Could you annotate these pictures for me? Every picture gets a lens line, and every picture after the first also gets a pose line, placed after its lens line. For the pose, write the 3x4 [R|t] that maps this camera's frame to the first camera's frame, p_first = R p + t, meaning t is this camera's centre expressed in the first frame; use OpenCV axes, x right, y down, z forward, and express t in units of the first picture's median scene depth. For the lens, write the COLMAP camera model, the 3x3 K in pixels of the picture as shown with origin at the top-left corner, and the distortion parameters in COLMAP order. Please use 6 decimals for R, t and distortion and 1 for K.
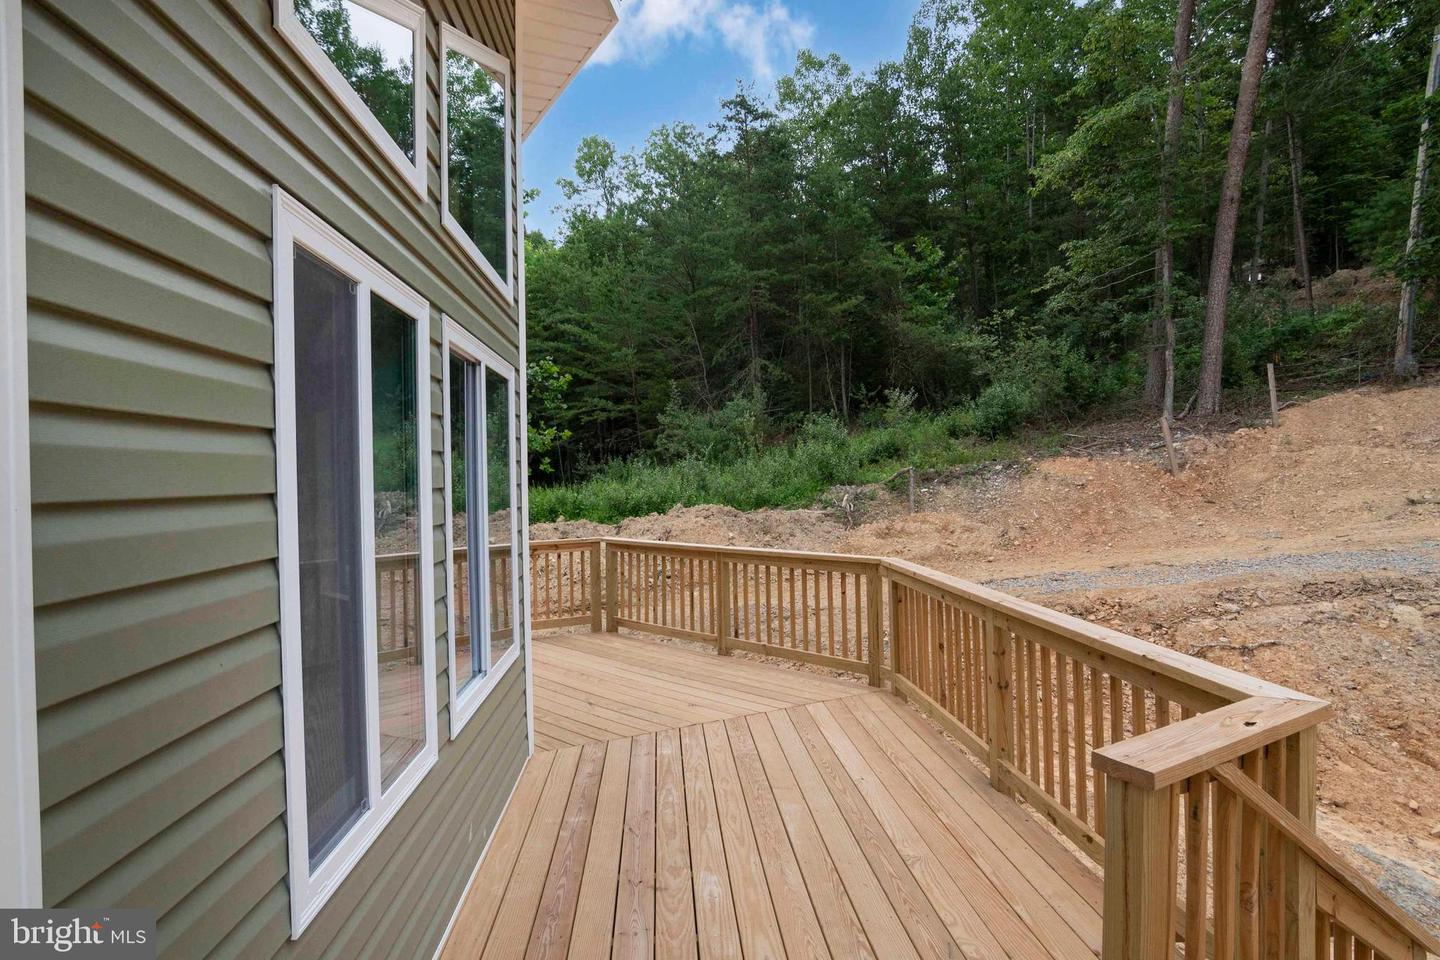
lens RADIAL K [[698.2, 0, 714.4], [0, 698.2, 486.8], [0, 0, 1]] dist [-0.020711, -0.000080]
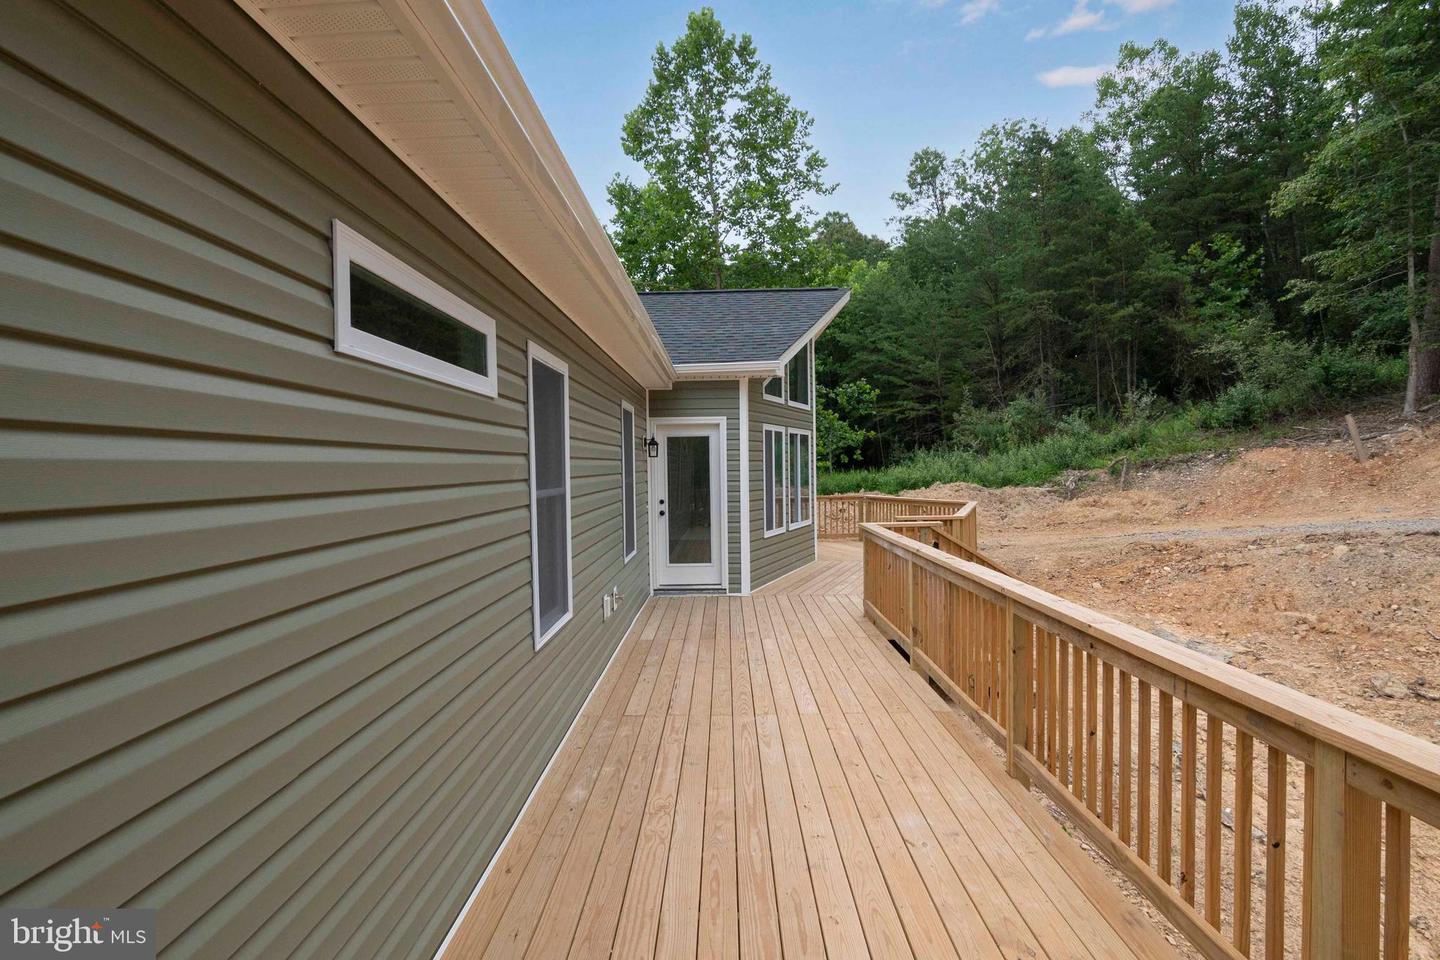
lens RADIAL K [[698.2, 0, 714.4], [0, 698.2, 486.8], [0, 0, 1]] dist [-0.020711, -0.000080]
pose [[0.883759, 0.016118, -0.467665, 0.124873], [-0.005360, 0.999690, 0.024324, 0.000840], [0.467912, -0.018990, 0.883571, -0.307783]]
